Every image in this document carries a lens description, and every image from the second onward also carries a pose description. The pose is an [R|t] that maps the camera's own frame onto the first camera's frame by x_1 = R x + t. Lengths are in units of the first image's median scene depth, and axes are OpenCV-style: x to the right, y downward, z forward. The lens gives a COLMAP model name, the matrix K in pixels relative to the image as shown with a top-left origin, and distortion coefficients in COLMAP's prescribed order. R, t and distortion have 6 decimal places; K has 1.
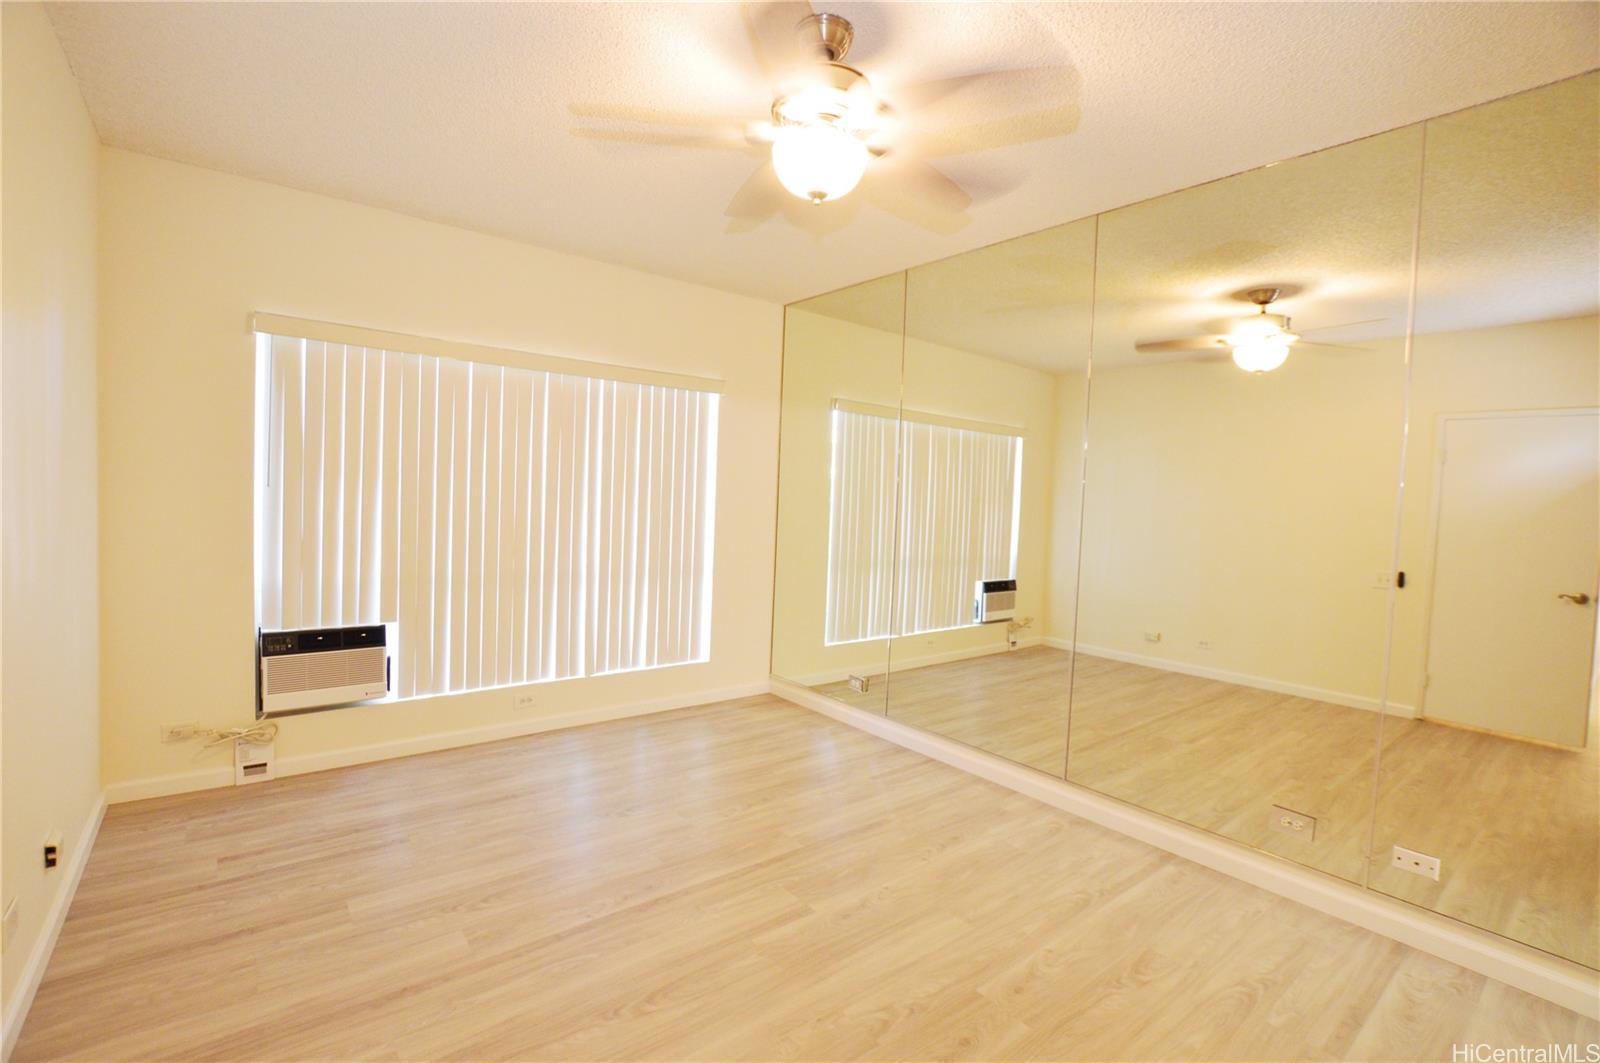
lens RADIAL K [[708.7, 0, 791.1], [0, 708.7, 528.6], [0, 0, 1]] dist [-0.031851, 0.005732]
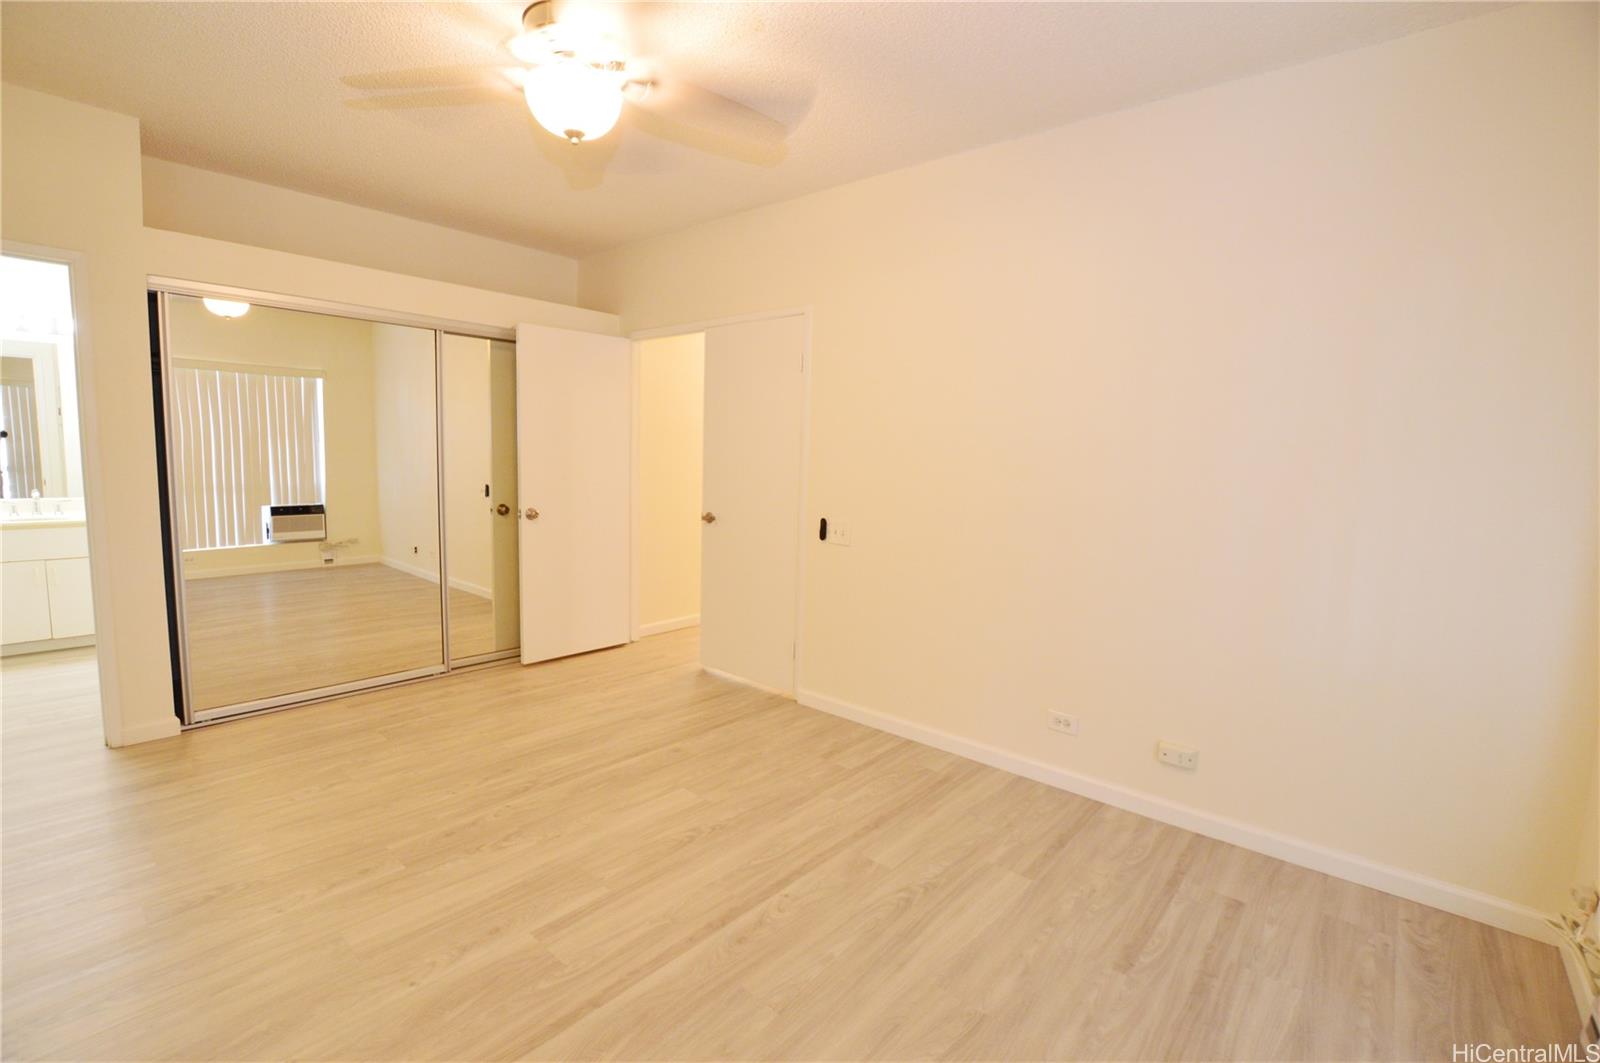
lens RADIAL K [[710.4, 0, 793.2], [0, 710.4, 532.4], [0, 0, 1]] dist [-0.037018, 0.007343]
pose [[-0.980773, -0.049012, -0.188899, -0.066983], [-0.078086, 0.985645, 0.149687, -0.053069], [0.178851, 0.161560, -0.970521, 1.313039]]
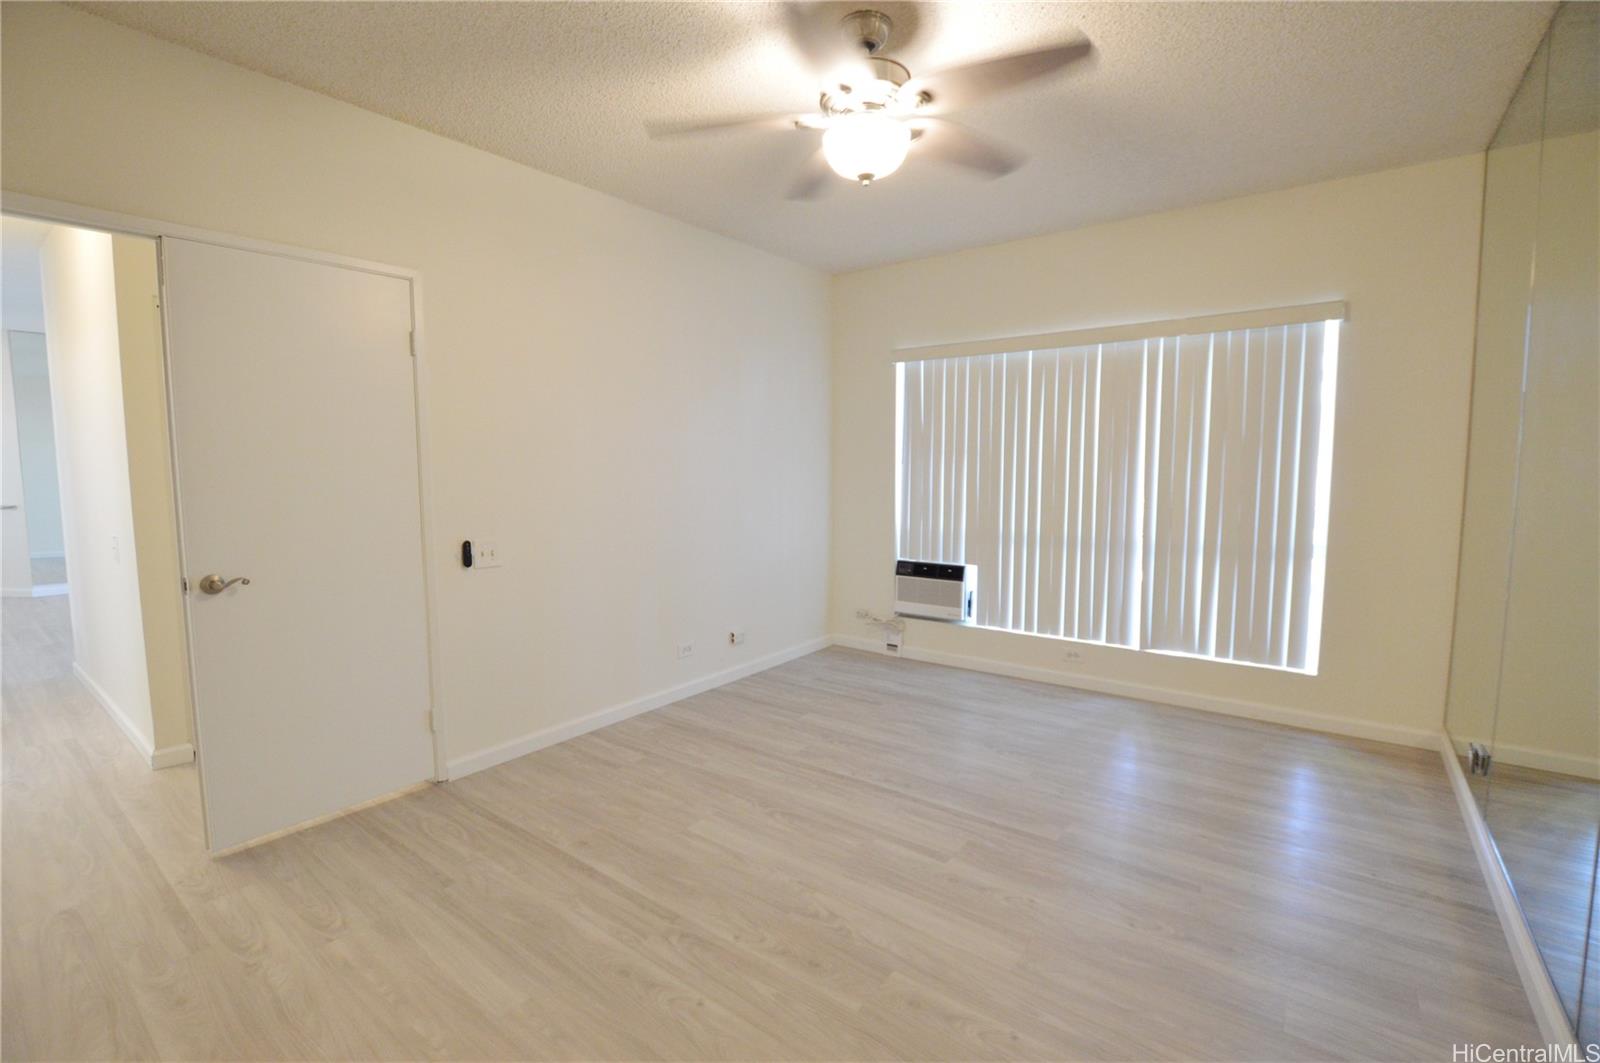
lens RADIAL K [[710.4, 0, 793.2], [0, 710.4, 532.4], [0, 0, 1]] dist [-0.037018, 0.007343]
pose [[0.240727, 0.051001, -0.969252, 0.685697], [-0.031358, 0.998506, 0.044752, 0.026474], [0.970086, 0.019621, 0.241966, 0.394862]]
